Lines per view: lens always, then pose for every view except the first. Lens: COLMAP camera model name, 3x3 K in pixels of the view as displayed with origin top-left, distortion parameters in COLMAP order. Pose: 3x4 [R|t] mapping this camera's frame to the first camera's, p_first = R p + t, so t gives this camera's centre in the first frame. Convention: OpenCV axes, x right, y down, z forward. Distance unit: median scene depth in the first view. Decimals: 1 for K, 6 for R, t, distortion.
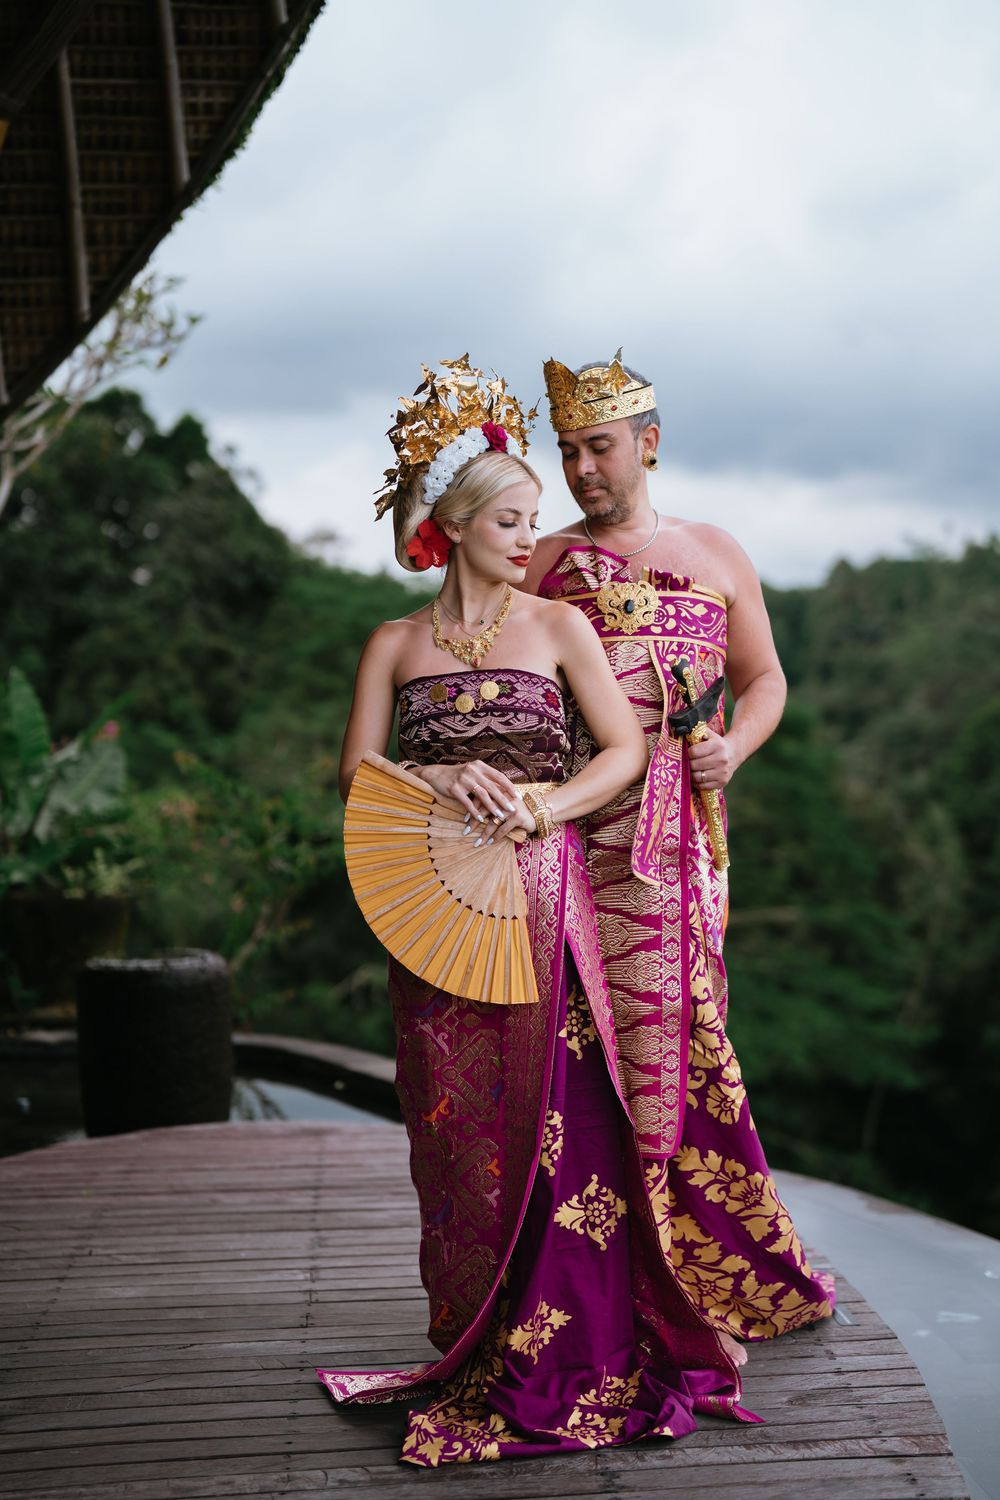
lens RADIAL K [[2050.9, 0, 500.0], [0, 2050.9, 750.0], [0, 0, 1]] dist [-0.111389, 0.893981]
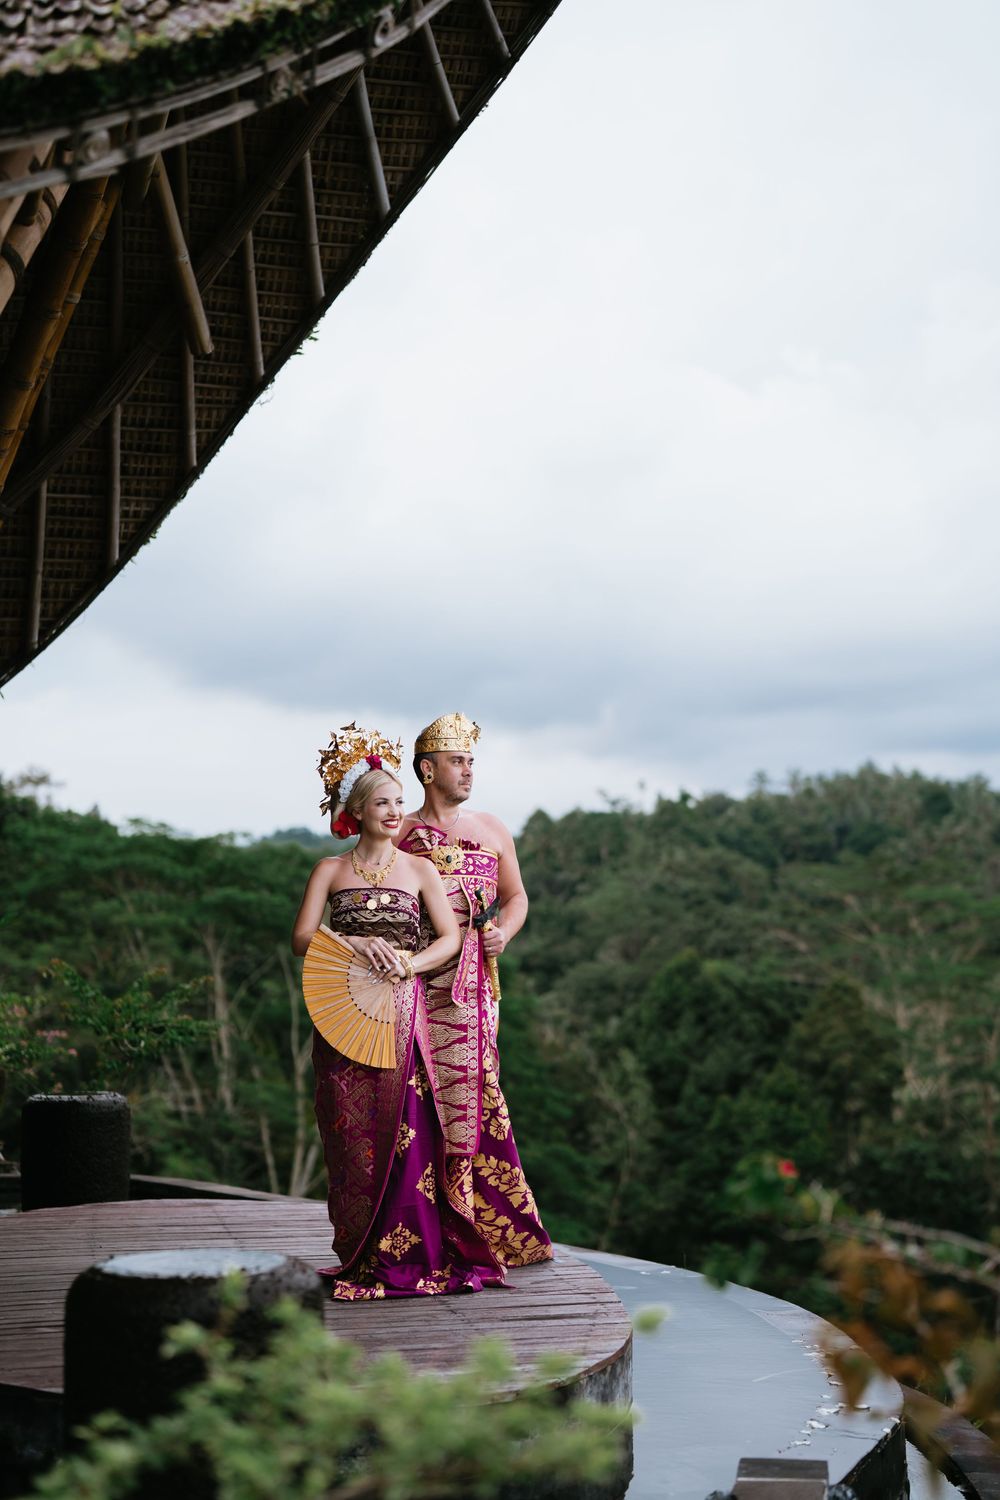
lens RADIAL K [[2047.7, 0, 482.2], [0, 2047.7, 739.0], [0, 0, 1]] dist [-0.159024, 0.929059]
pose [[0.990243, 0.030281, 0.136024, -0.093841], [-0.012930, 0.991860, -0.126673, 0.032351], [-0.138752, 0.123678, 0.982574, -0.478809]]
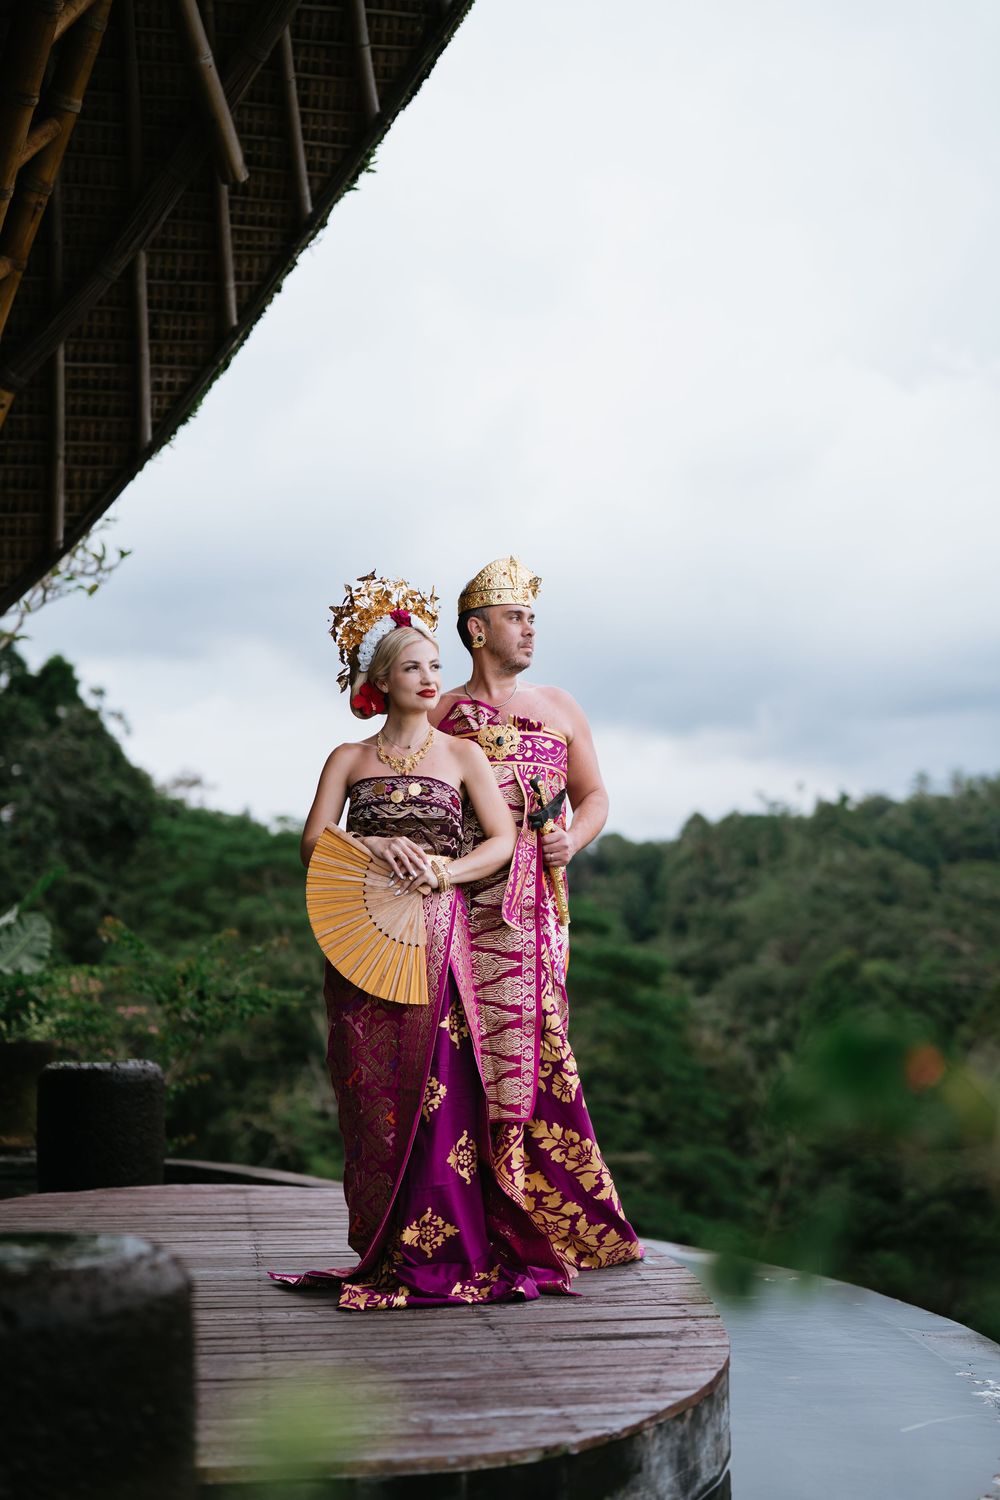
lens RADIAL K [[2047.7, 0, 482.2], [0, 2047.7, 739.0], [0, 0, 1]] dist [-0.159024, 0.929059]
pose [[0.997992, 0.021618, 0.059530, -0.020787], [-0.013836, 0.991658, -0.128152, 0.064809], [-0.061804, 0.127071, 0.989966, -0.240834]]
